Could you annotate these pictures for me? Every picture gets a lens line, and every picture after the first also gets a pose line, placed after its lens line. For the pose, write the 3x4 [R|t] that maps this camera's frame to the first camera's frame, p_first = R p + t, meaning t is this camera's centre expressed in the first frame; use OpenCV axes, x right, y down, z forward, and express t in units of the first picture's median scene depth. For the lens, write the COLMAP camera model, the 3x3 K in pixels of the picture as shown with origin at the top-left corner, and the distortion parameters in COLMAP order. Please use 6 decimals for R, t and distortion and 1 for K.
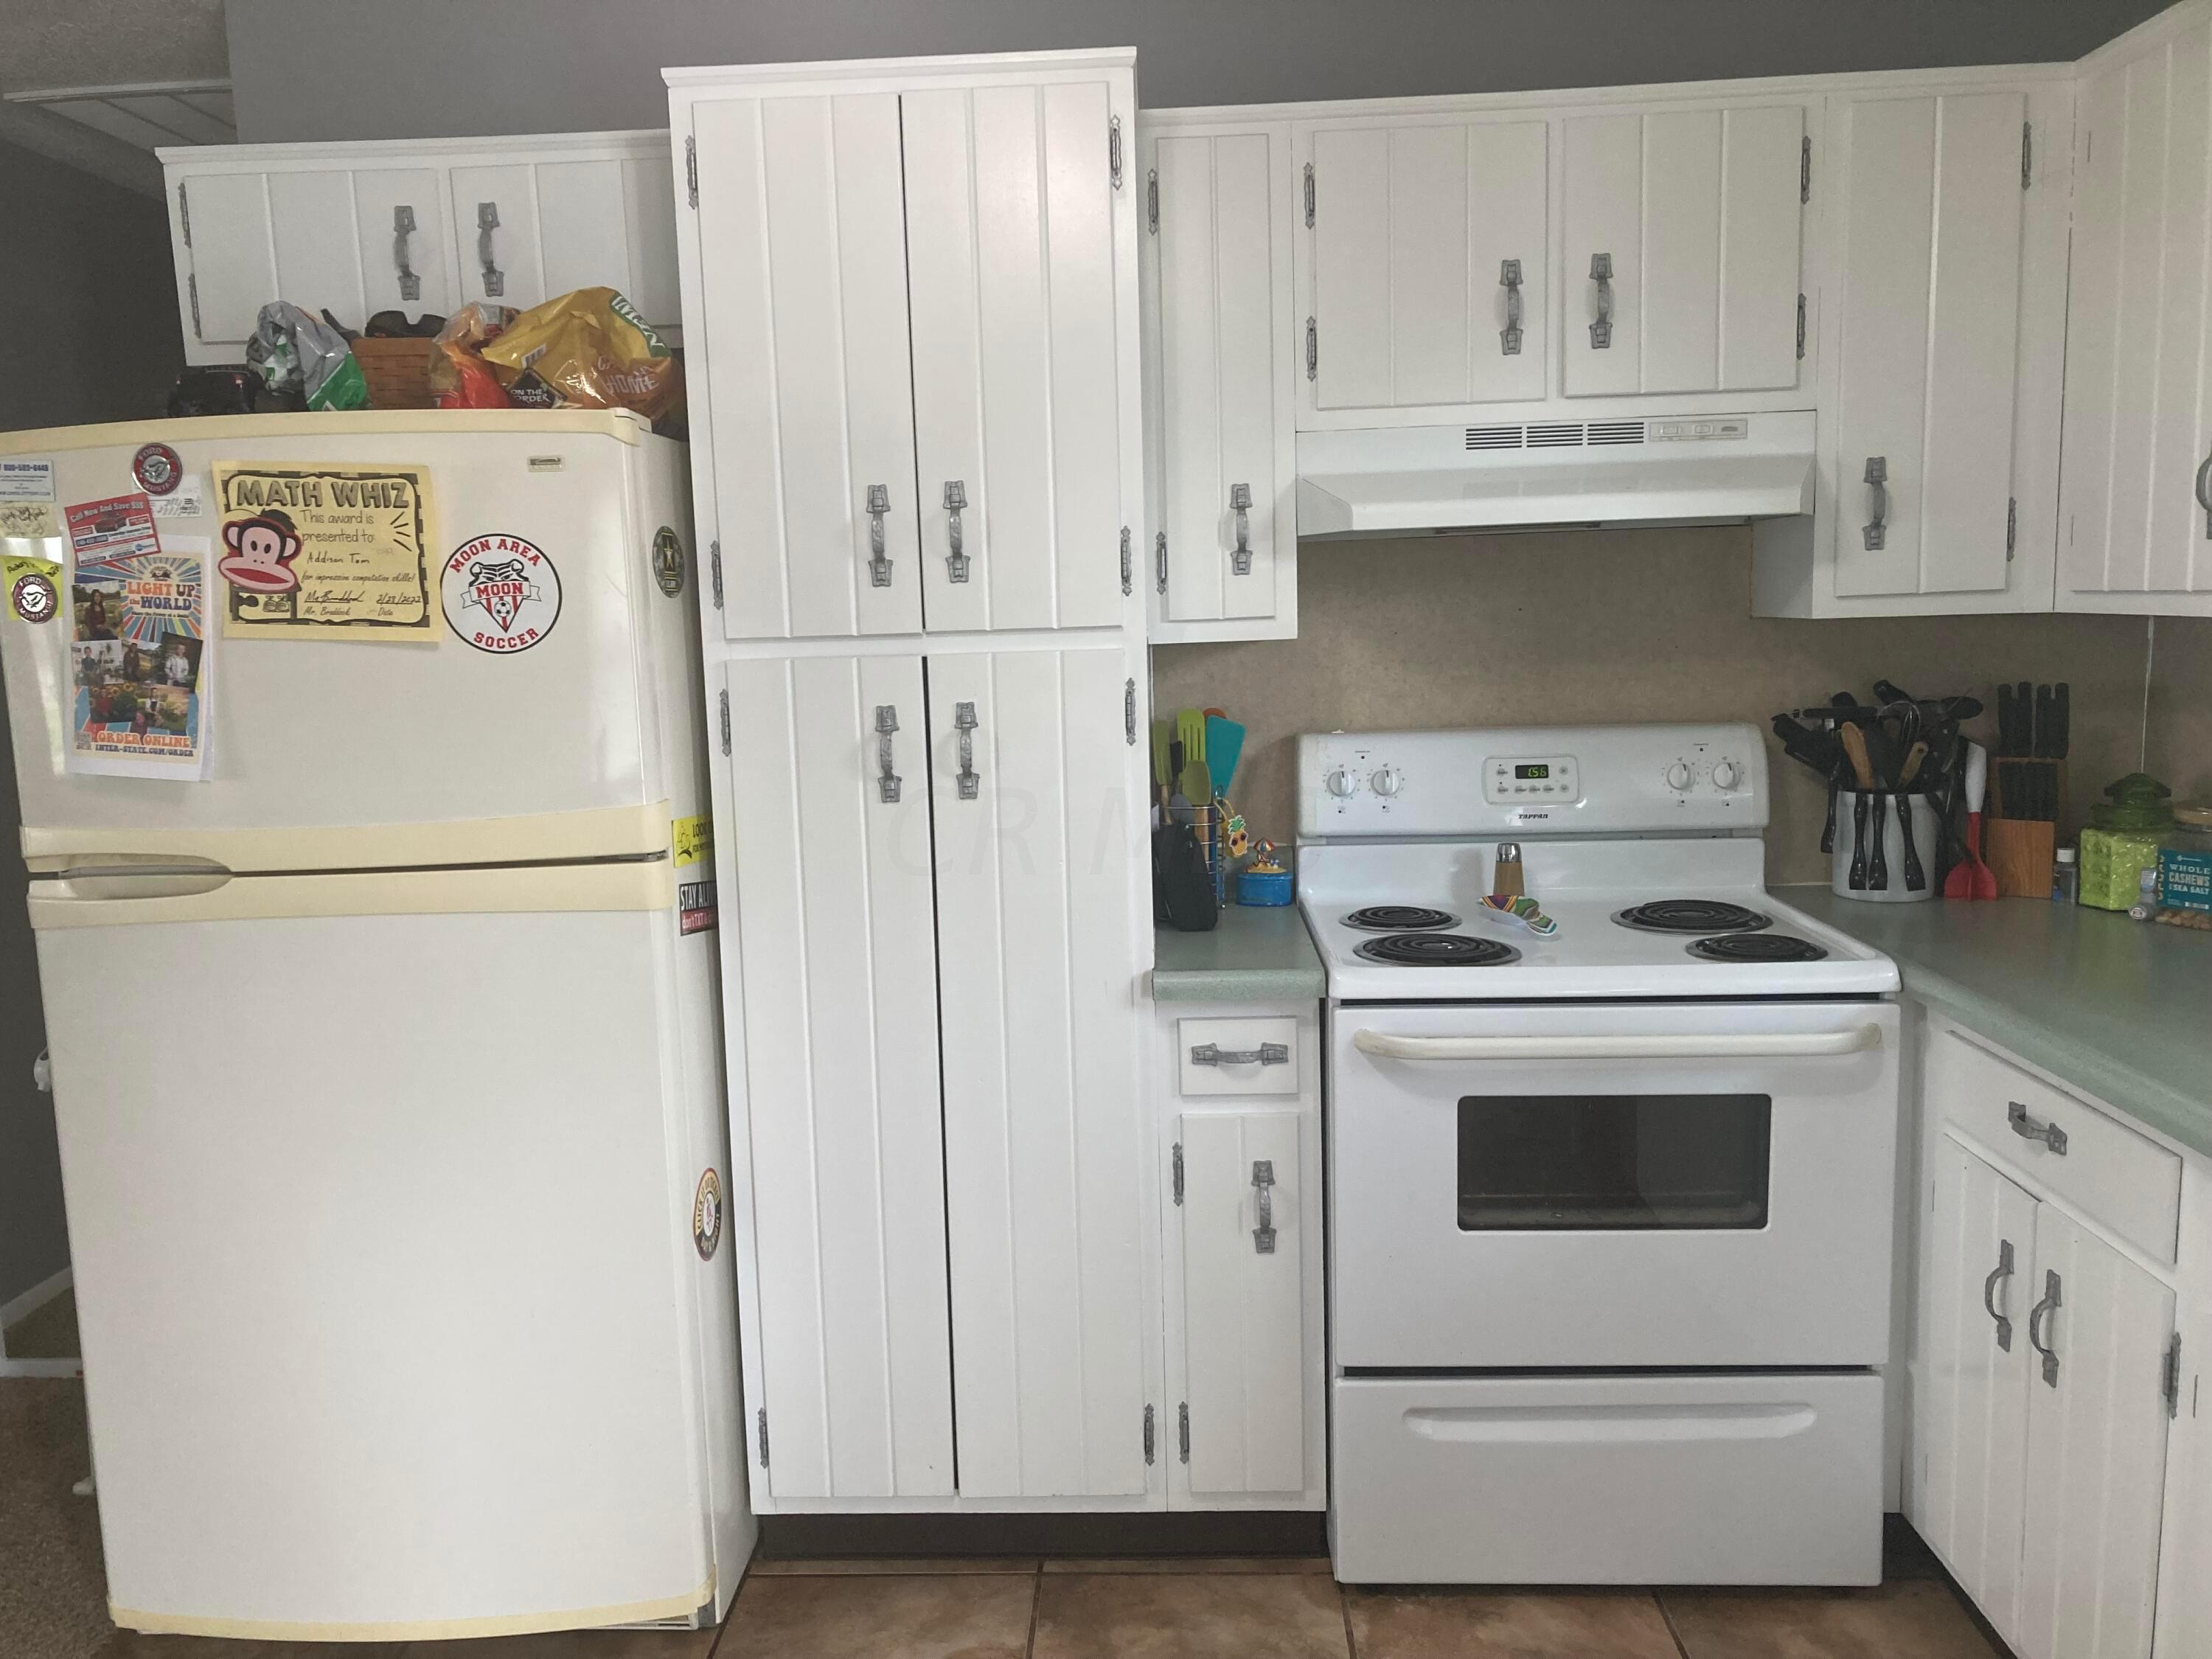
lens RADIAL K [[1813.0, 0, 1059.6], [0, 1813.0, 867.3], [0, 0, 1]] dist [0.031441, 0.001137]
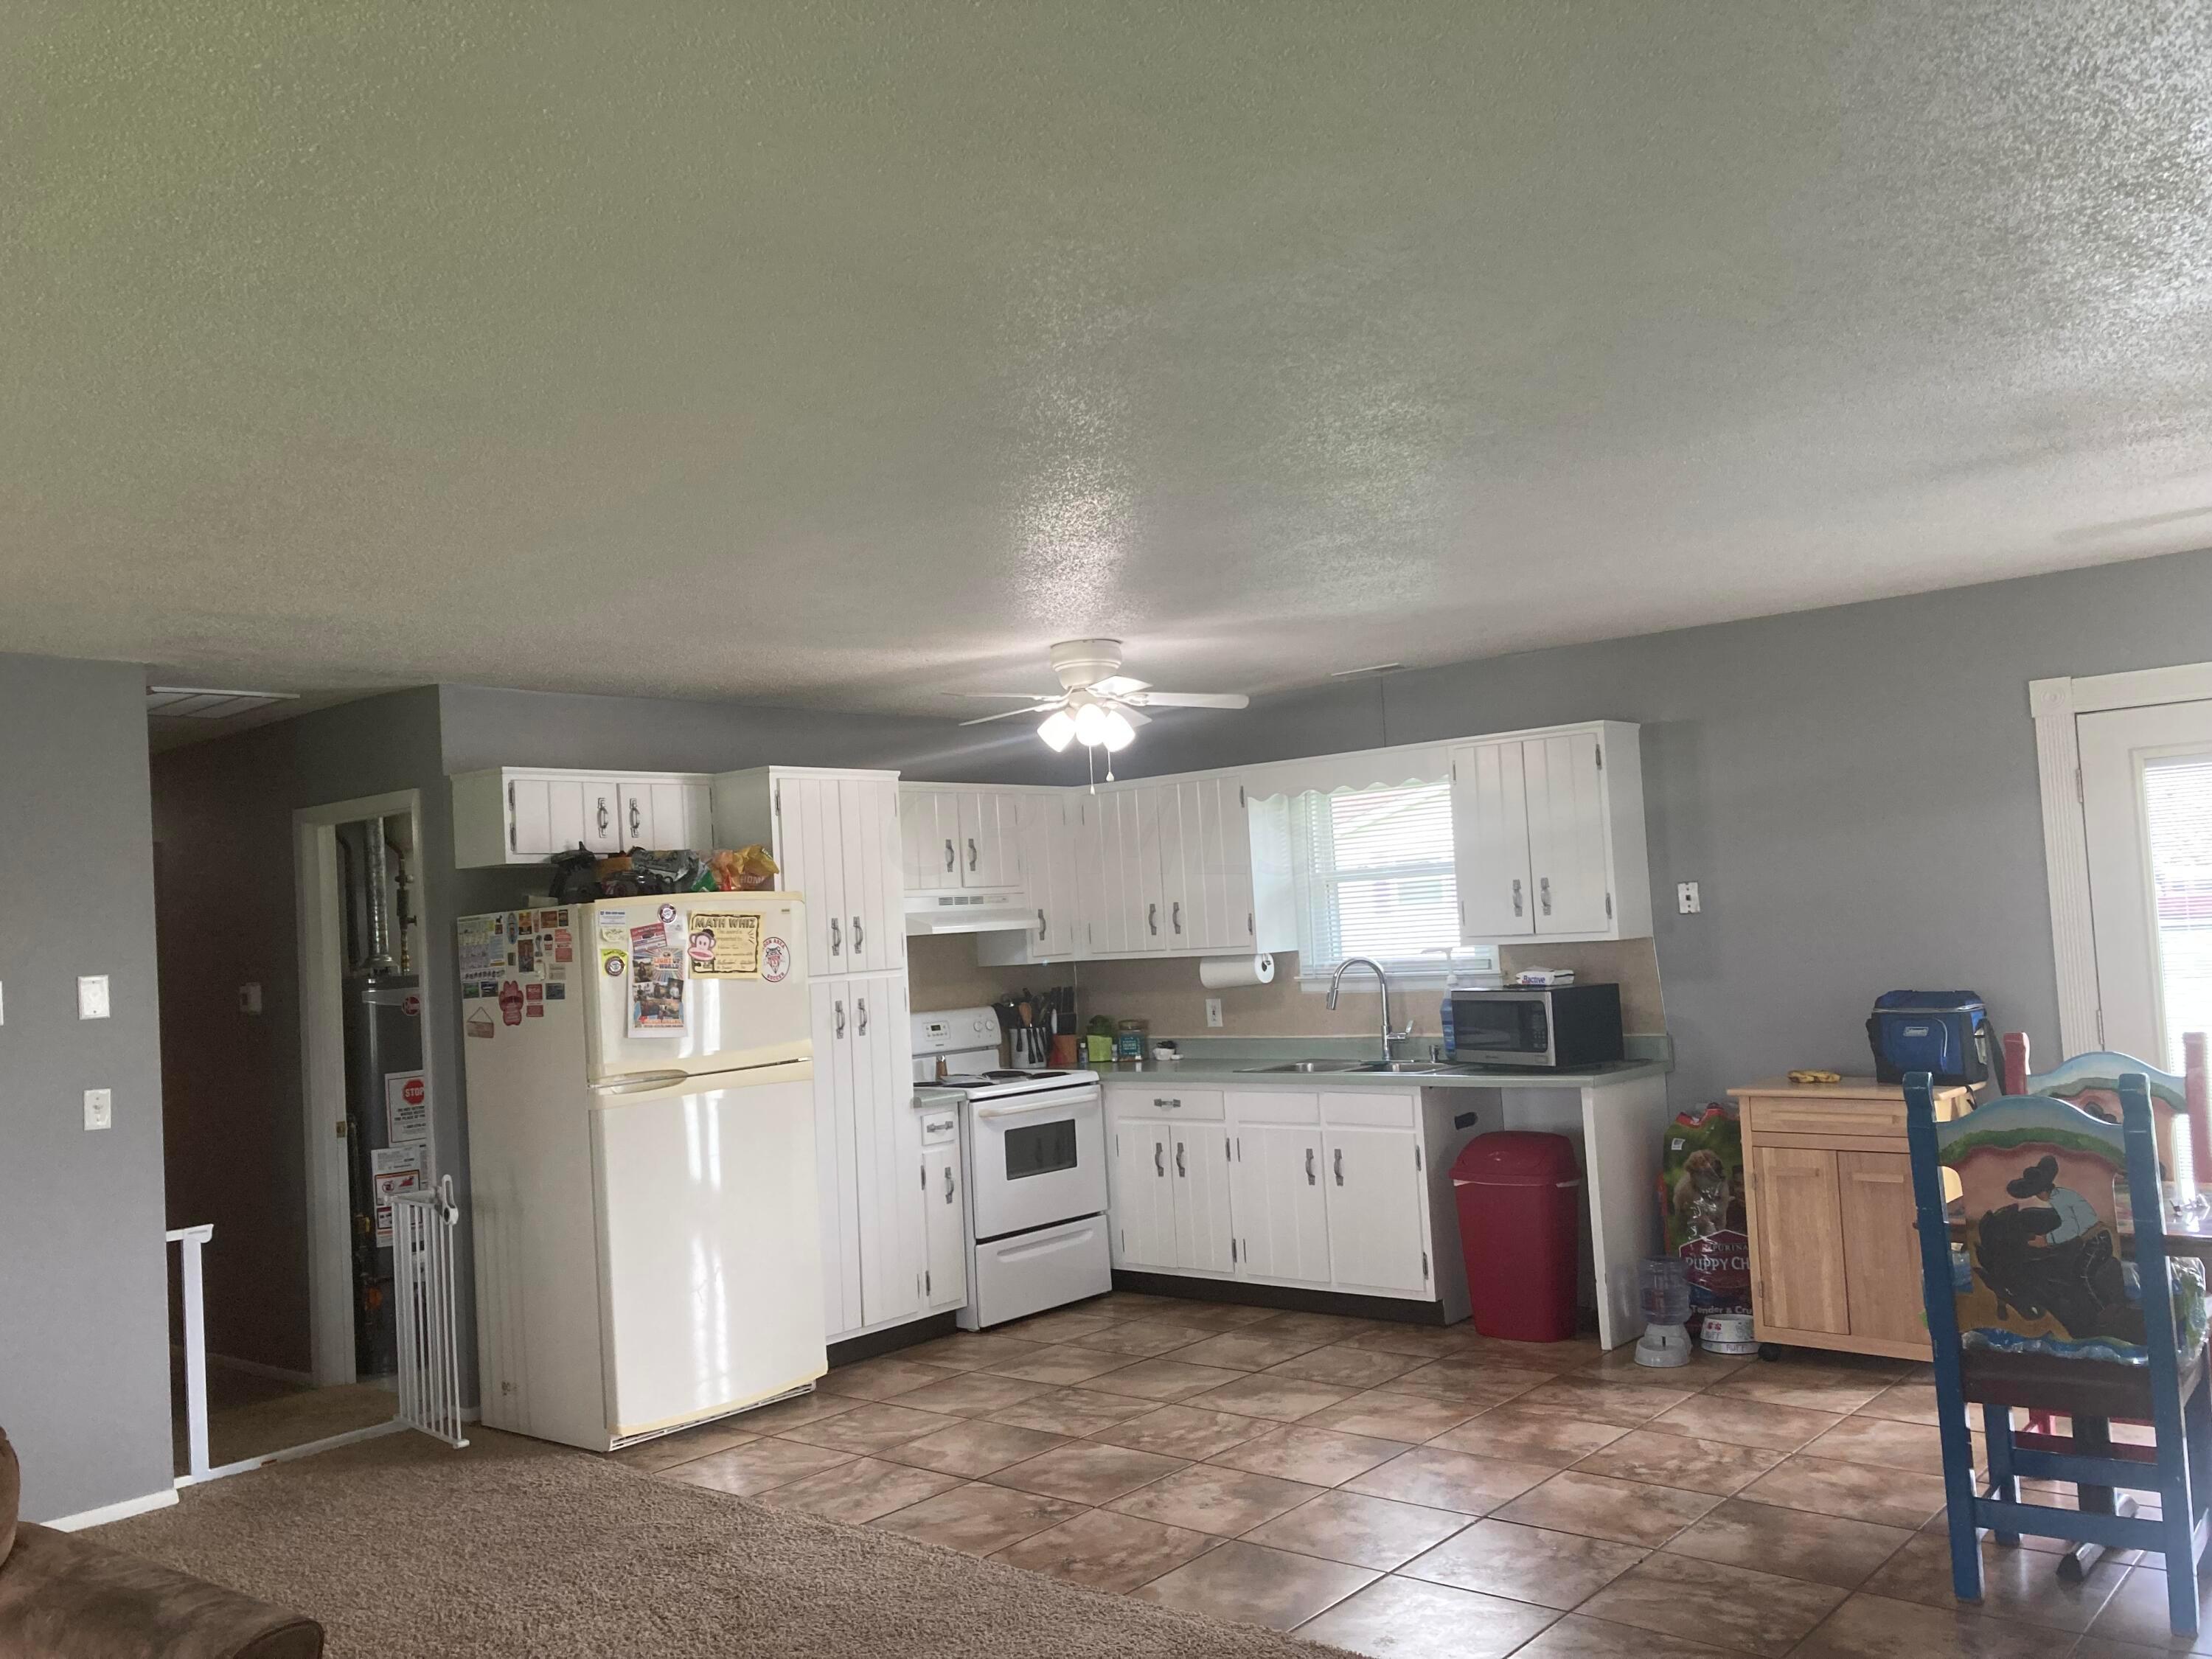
lens RADIAL K [[1820.9, 0, 1082.9], [0, 1820.9, 861.6], [0, 0, 1]] dist [0.085856, -0.094651]
pose [[0.615217, 0.025088, 0.787959, -1.844317], [0.156384, 0.975748, -0.153167, 0.161983], [-0.772692, 0.217455, 0.596373, -0.827100]]
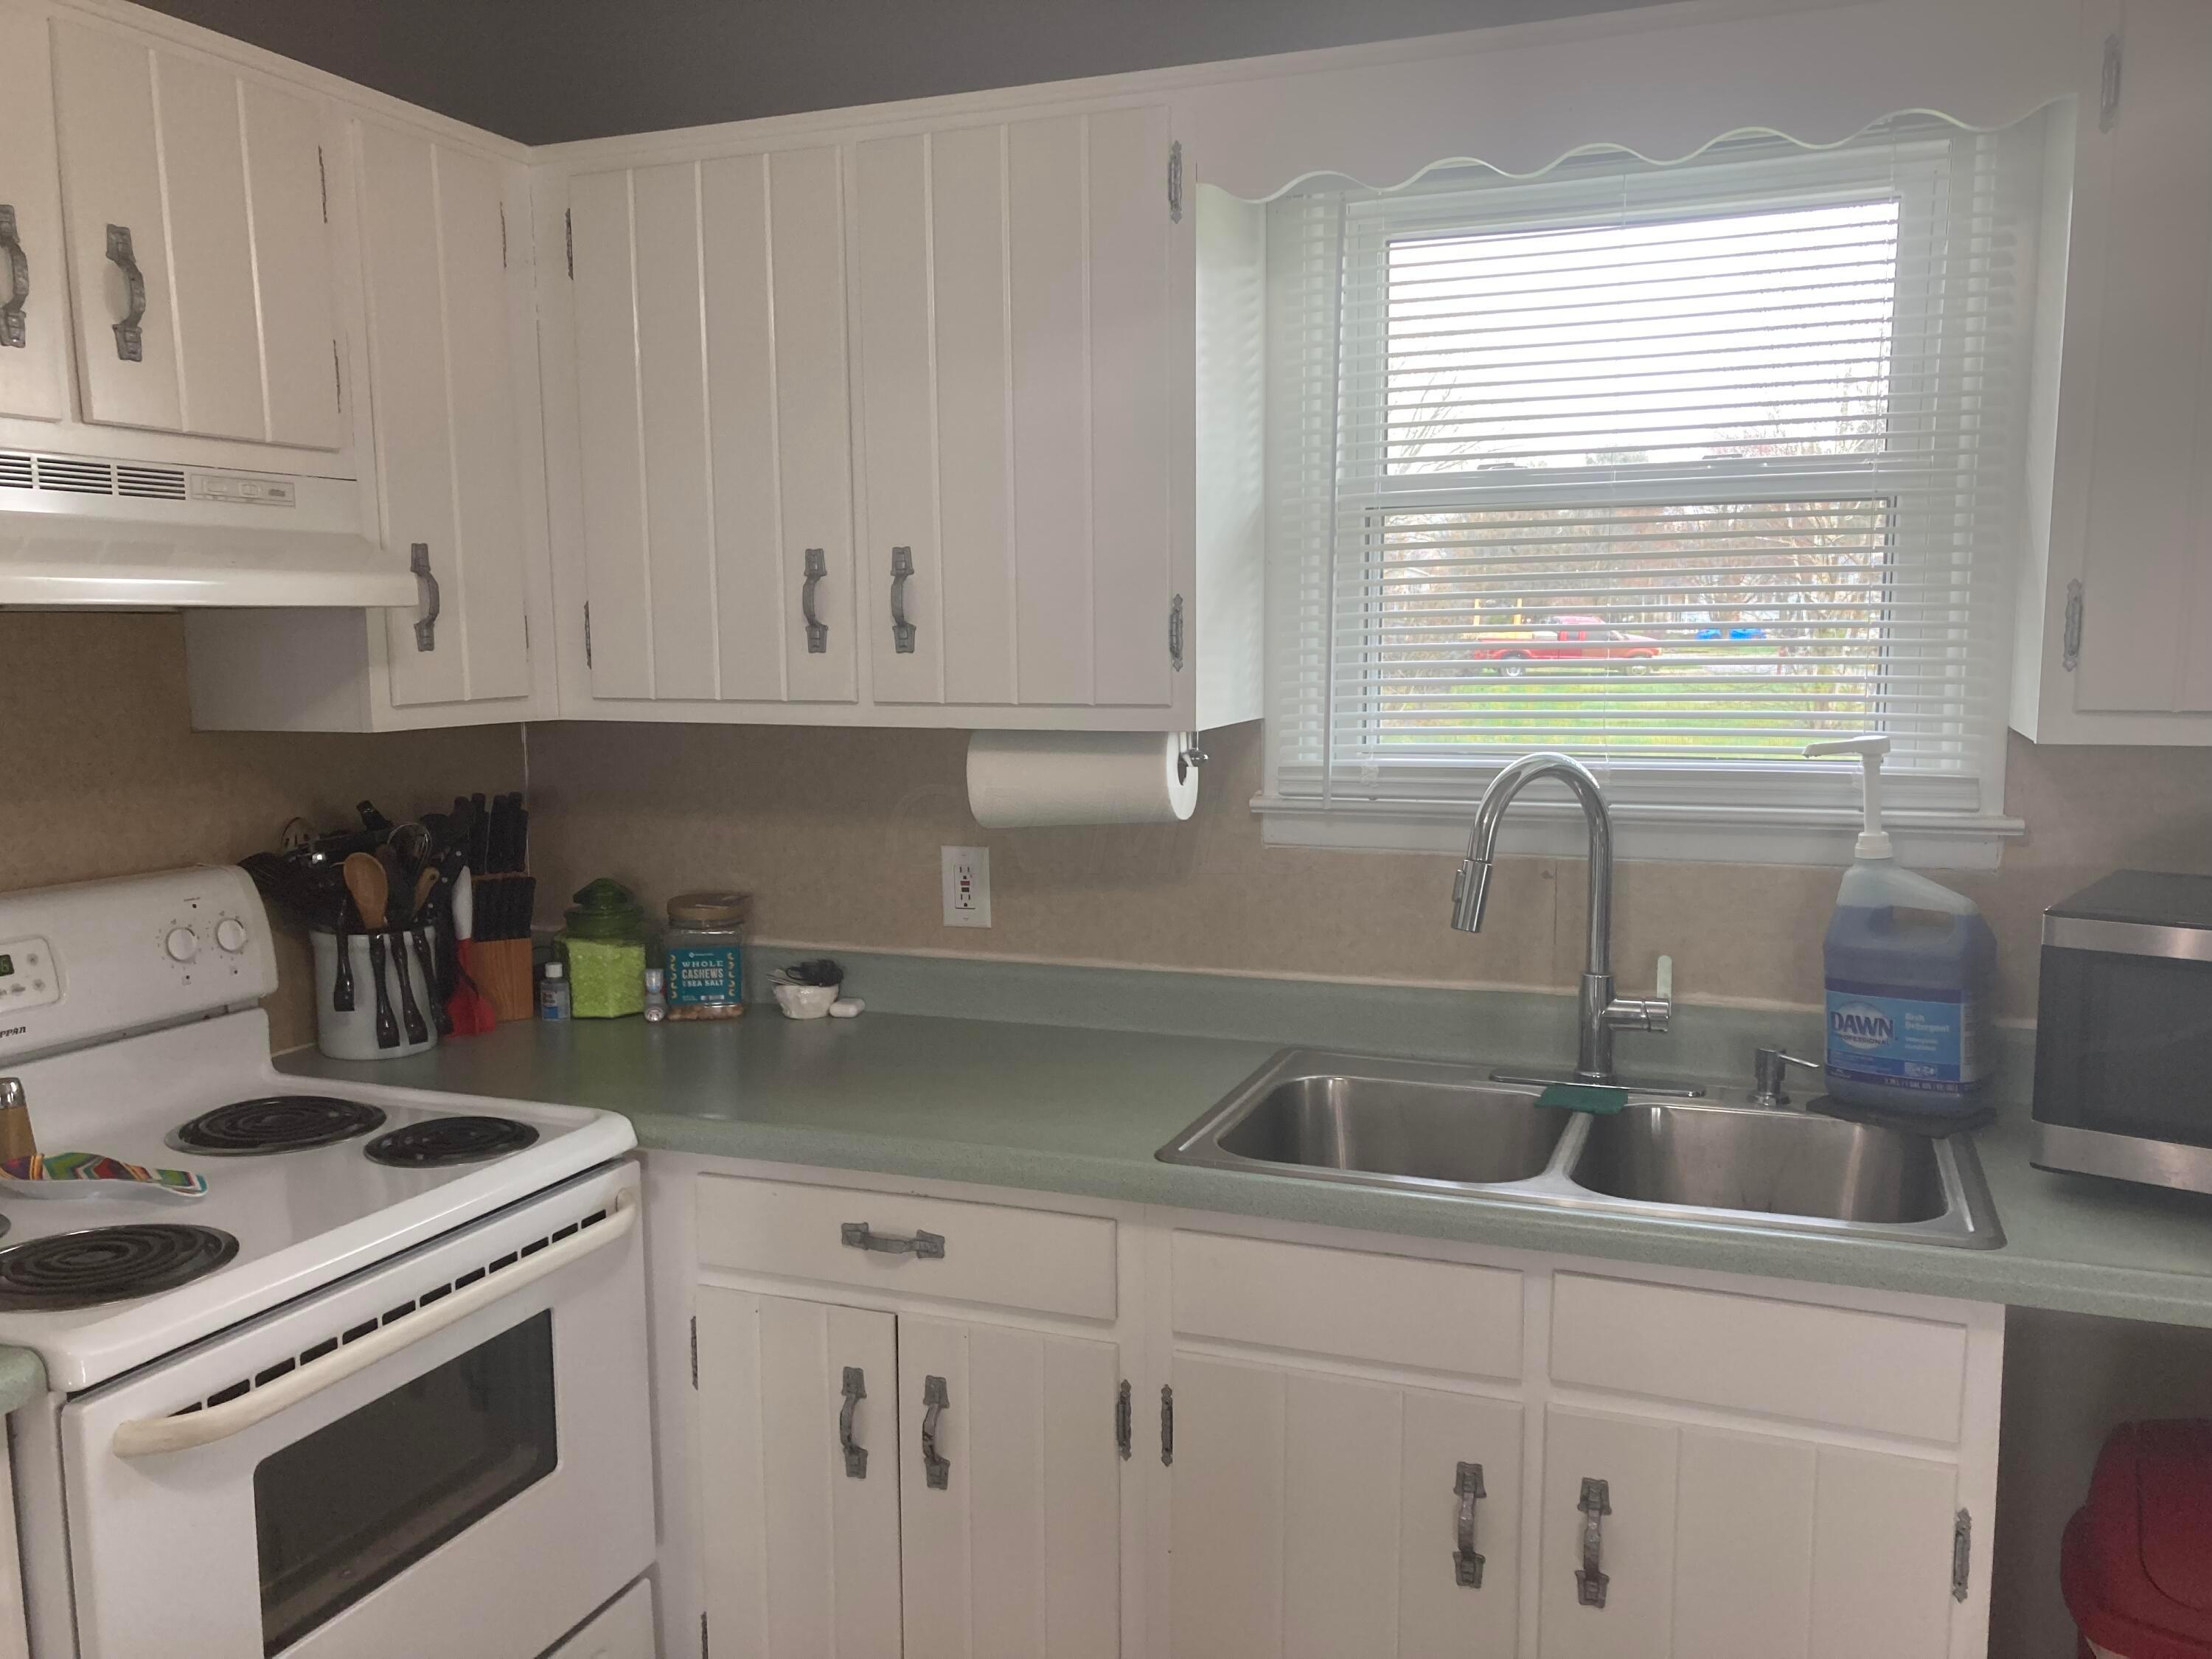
lens RADIAL K [[1820.9, 0, 1082.9], [0, 1820.9, 861.6], [0, 0, 1]] dist [0.085856, -0.094651]
pose [[0.328385, -0.095767, 0.939677, -0.278591], [0.142382, 0.988498, 0.050985, -0.078093], [-0.933751, 0.117050, 0.338243, 0.441031]]
